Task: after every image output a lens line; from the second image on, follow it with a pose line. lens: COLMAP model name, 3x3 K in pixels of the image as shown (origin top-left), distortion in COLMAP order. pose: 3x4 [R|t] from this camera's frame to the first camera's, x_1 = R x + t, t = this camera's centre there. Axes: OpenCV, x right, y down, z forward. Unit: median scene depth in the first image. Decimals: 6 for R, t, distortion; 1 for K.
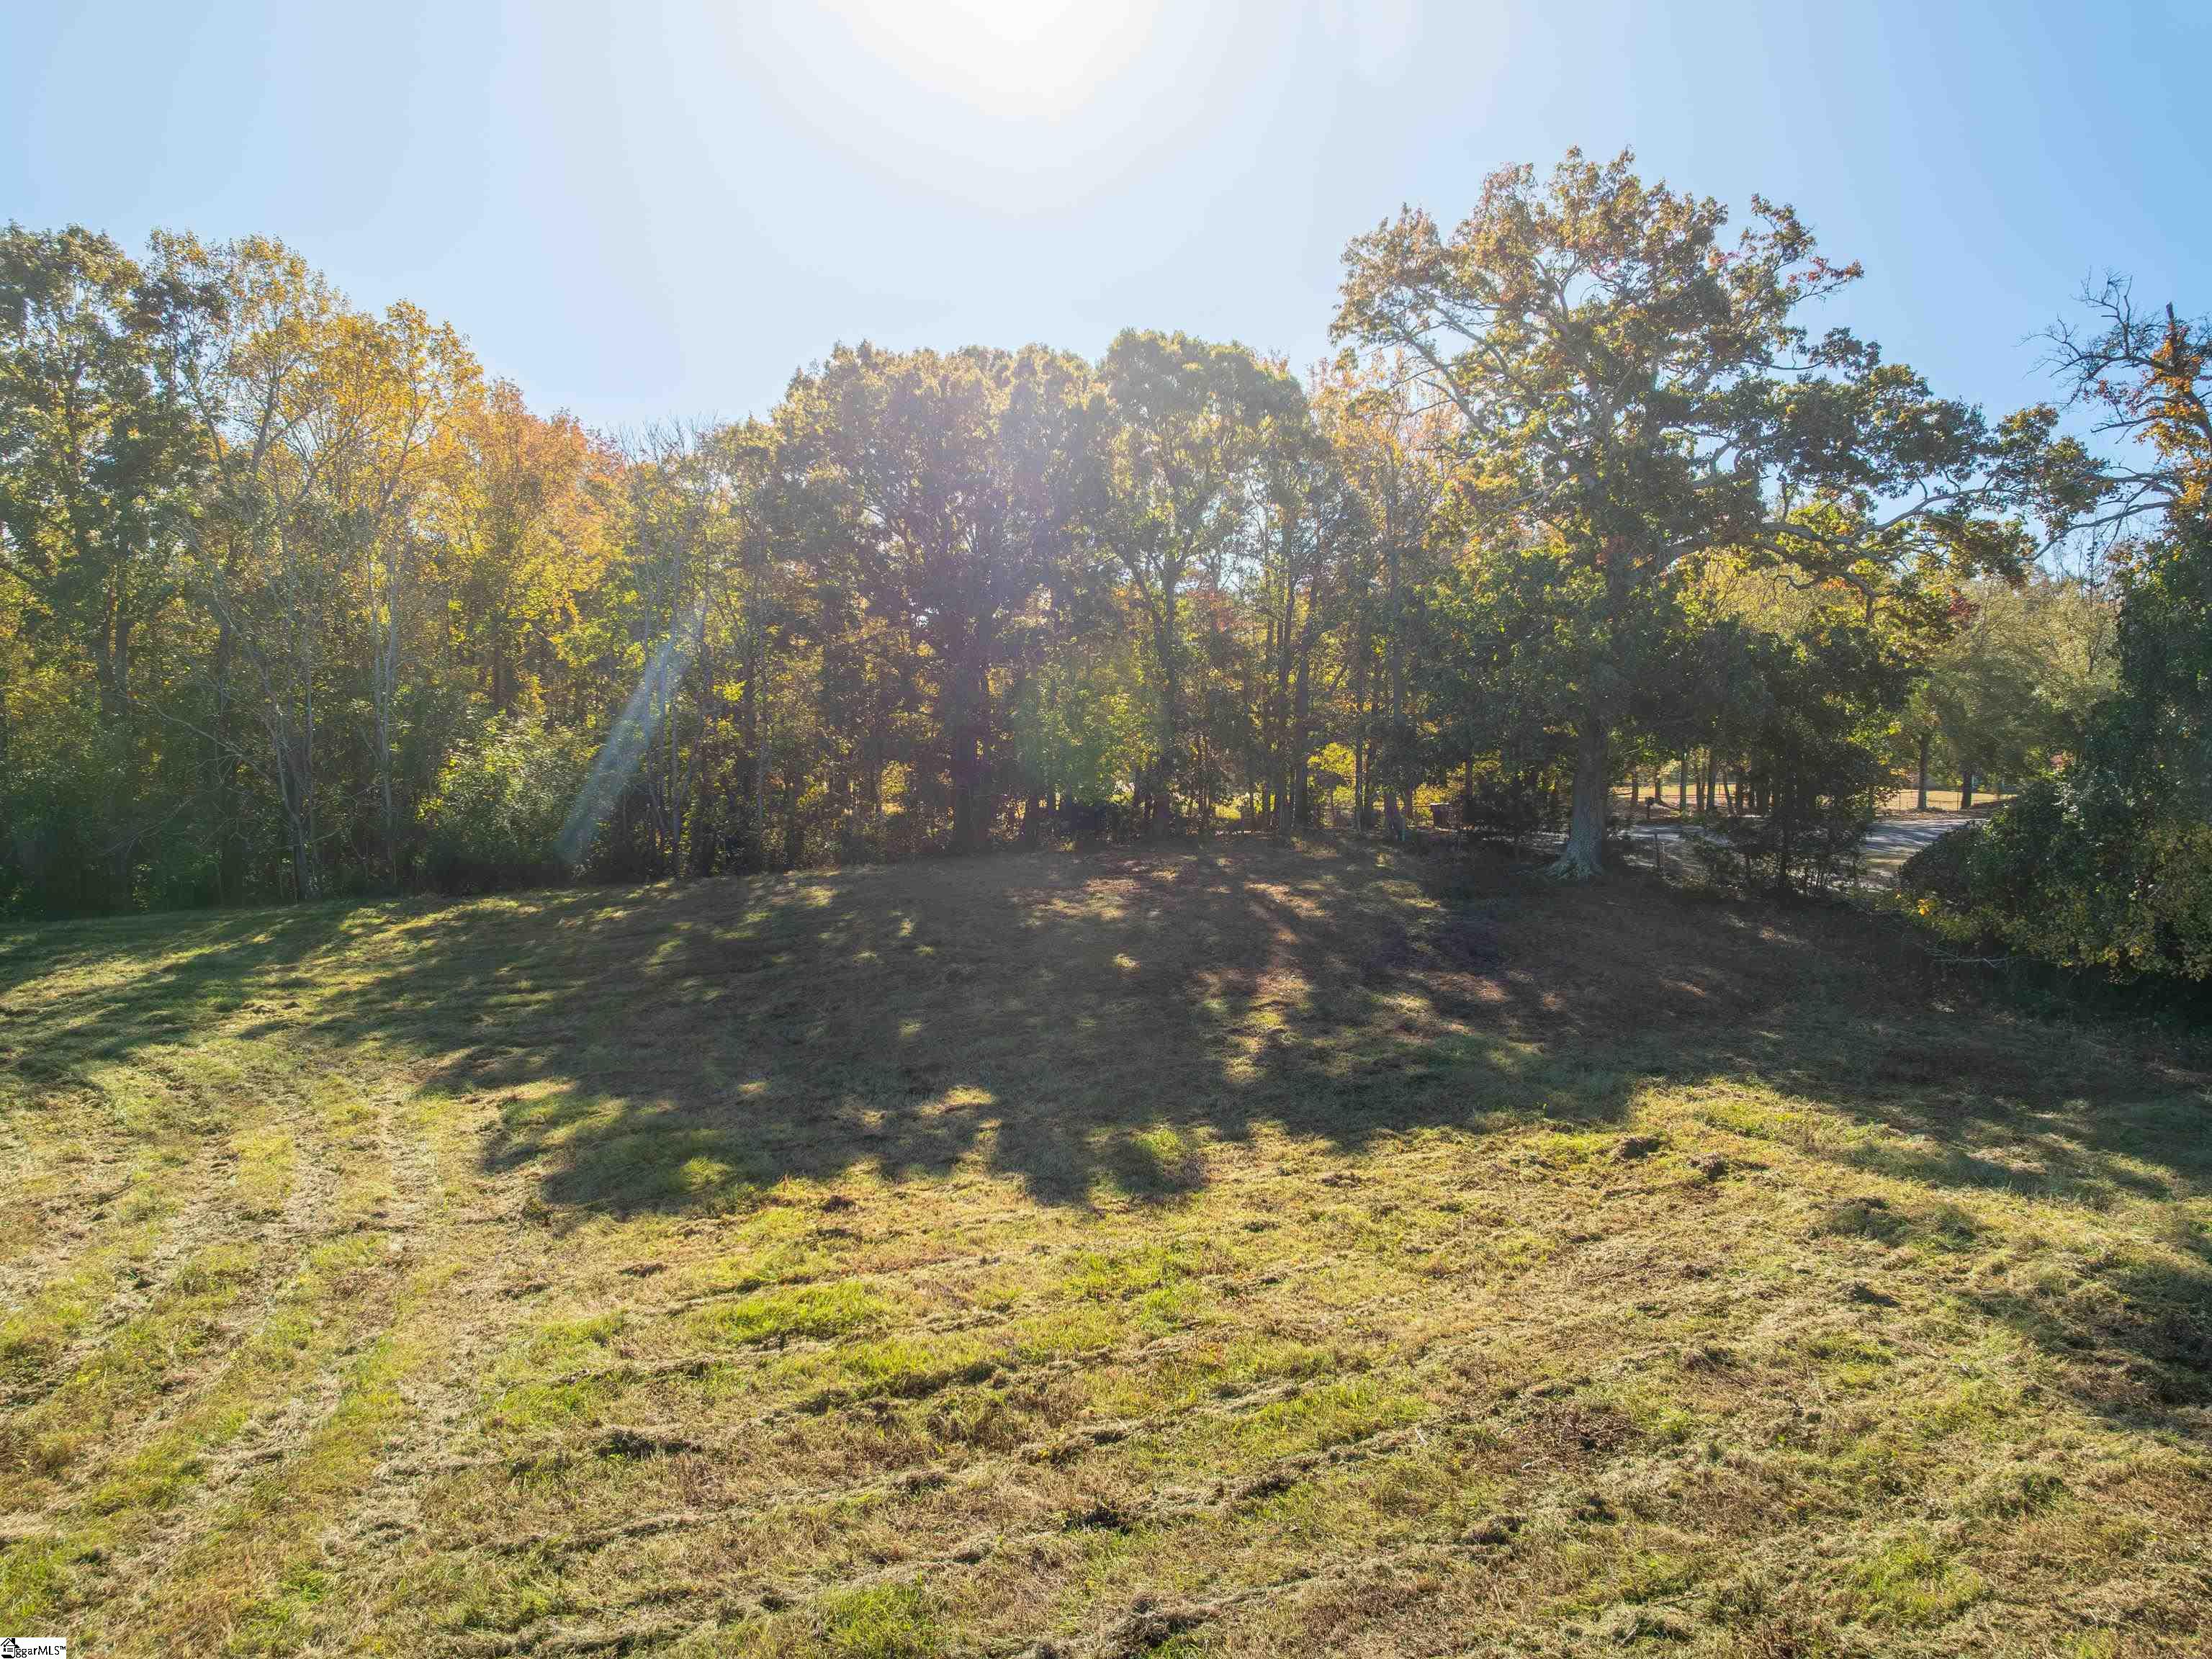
lens RADIAL K [[1615.9, 0, 1106.0], [0, 1615.9, 829.5], [0, 0, 1]] dist [-0.067168, 0.051726]
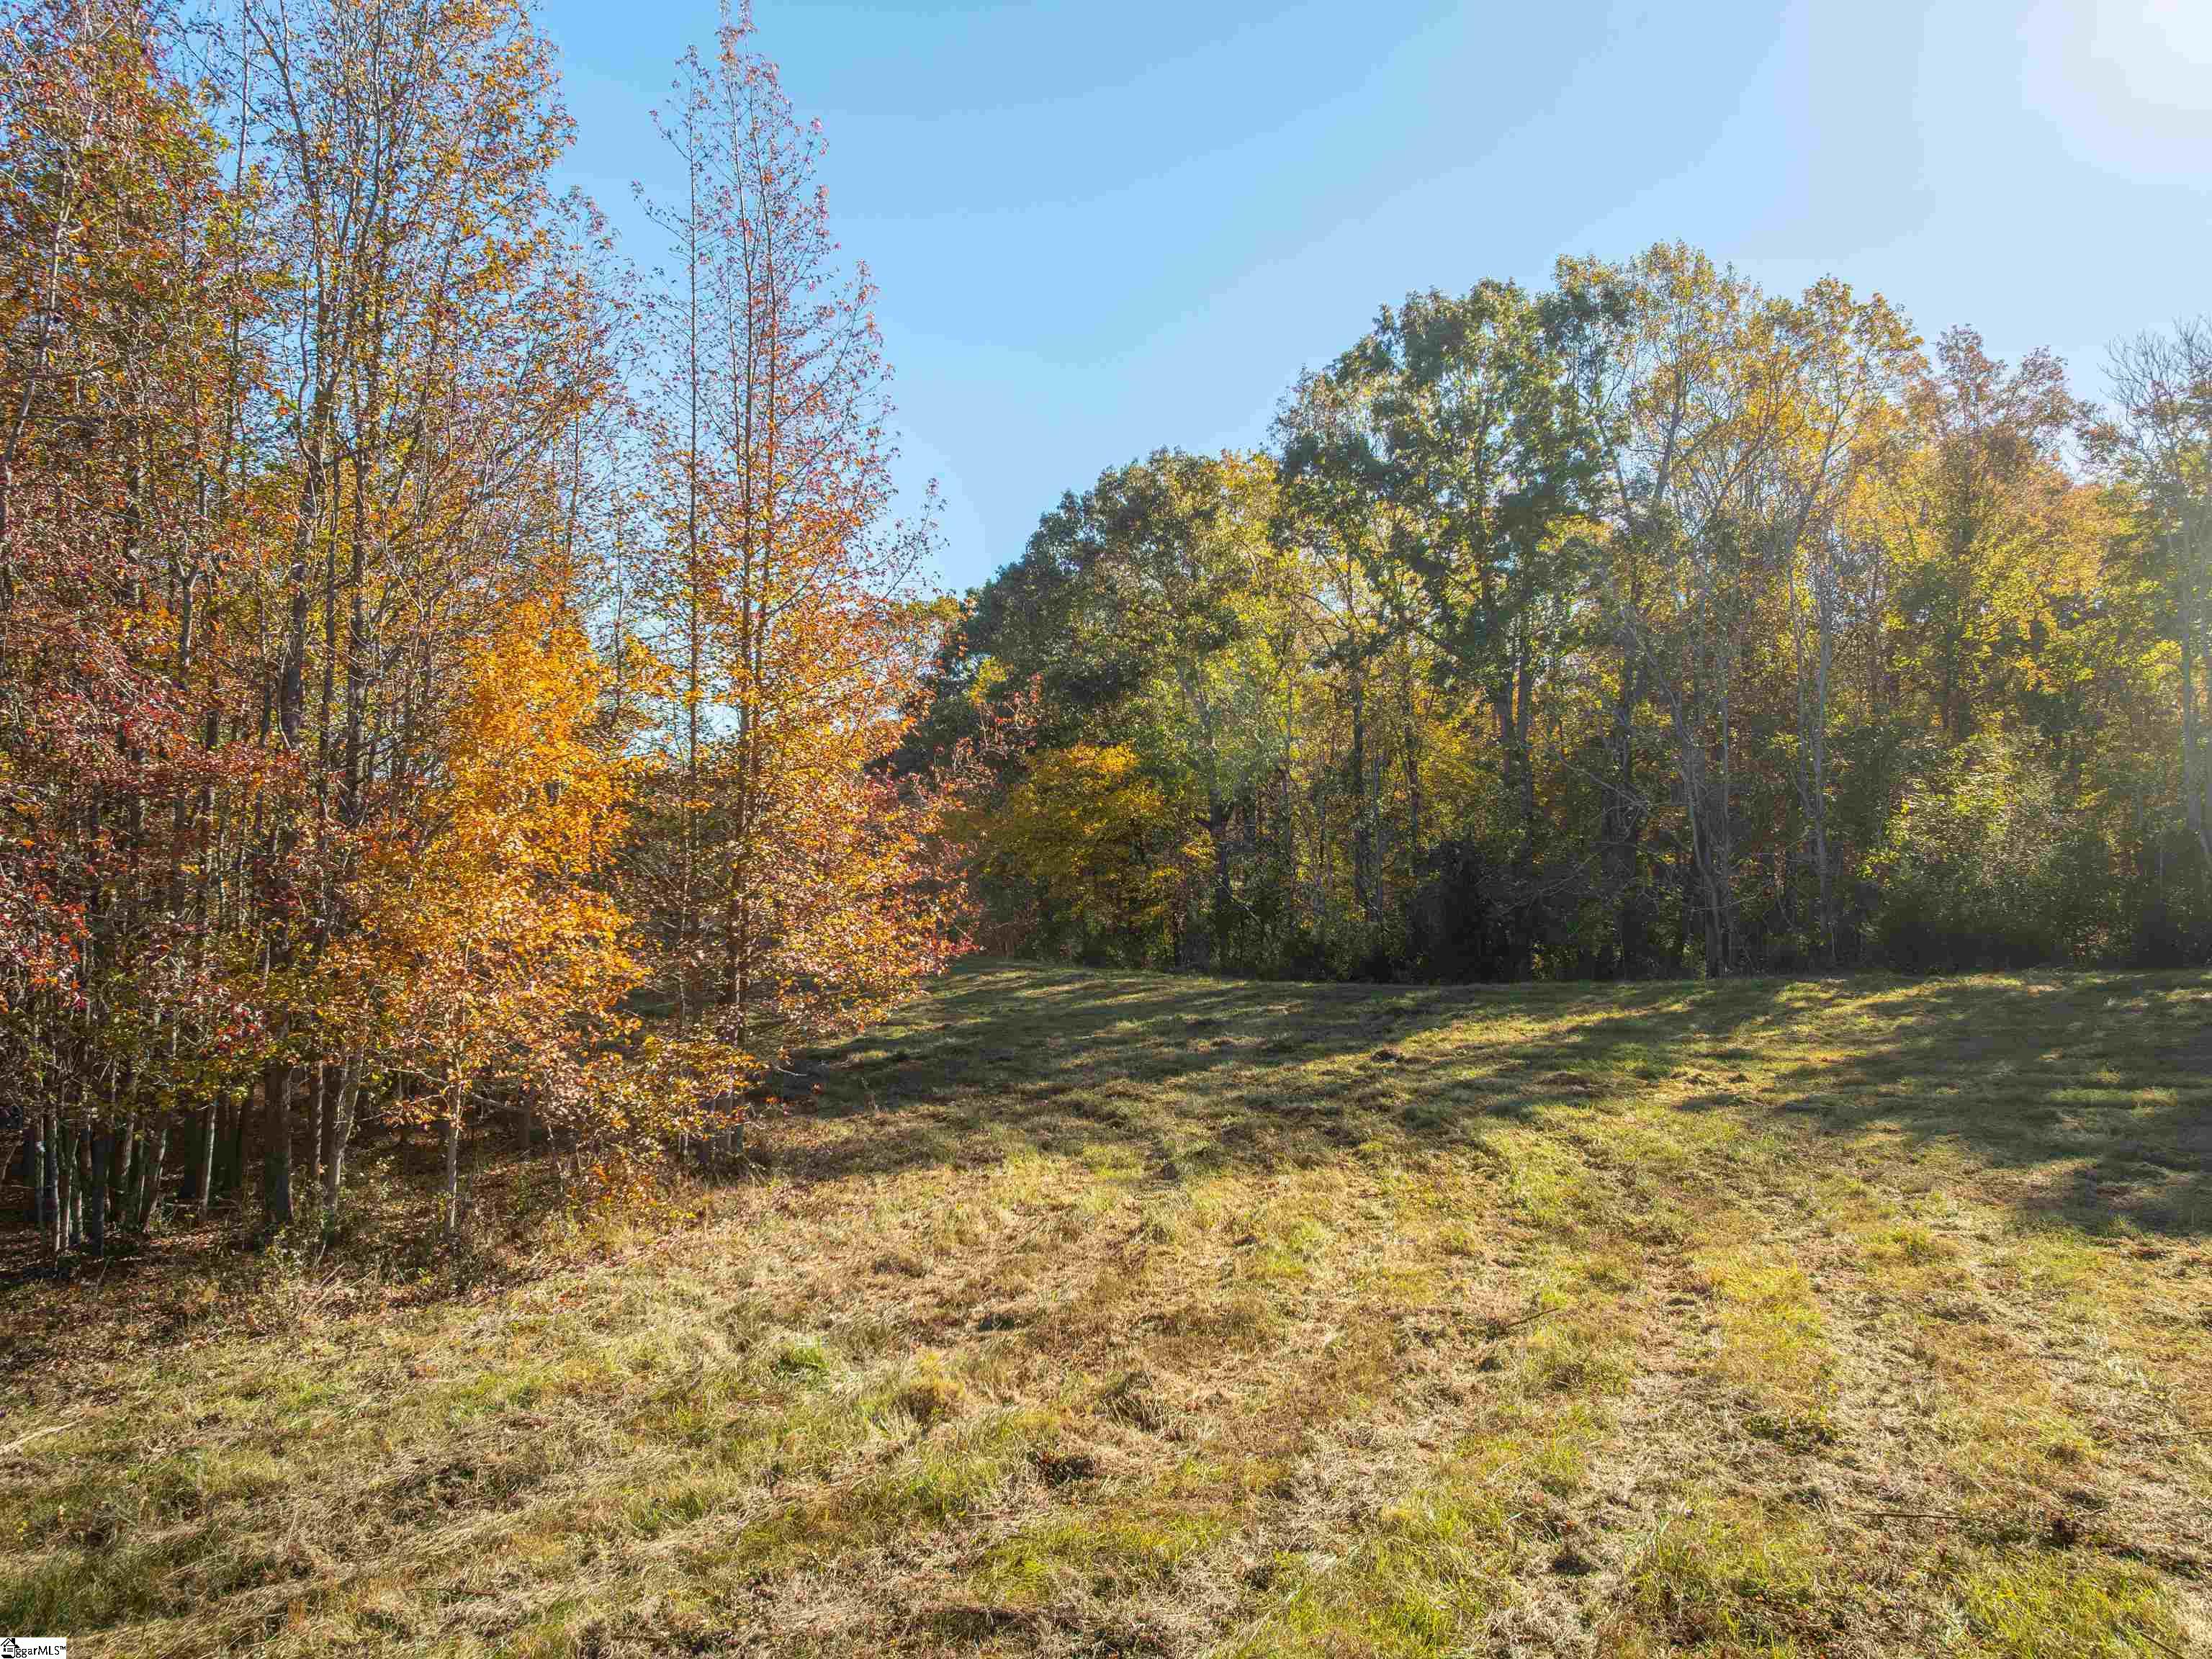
lens RADIAL K [[1546.4, 0, 1106.0], [0, 1546.4, 829.5], [0, 0, 1]] dist [-0.047307, 0.006350]
pose [[0.686367, -0.032061, -0.726548, -0.234684], [-0.040363, 0.995809, -0.082074, 0.076574], [0.726134, 0.085659, 0.682196, 0.368292]]
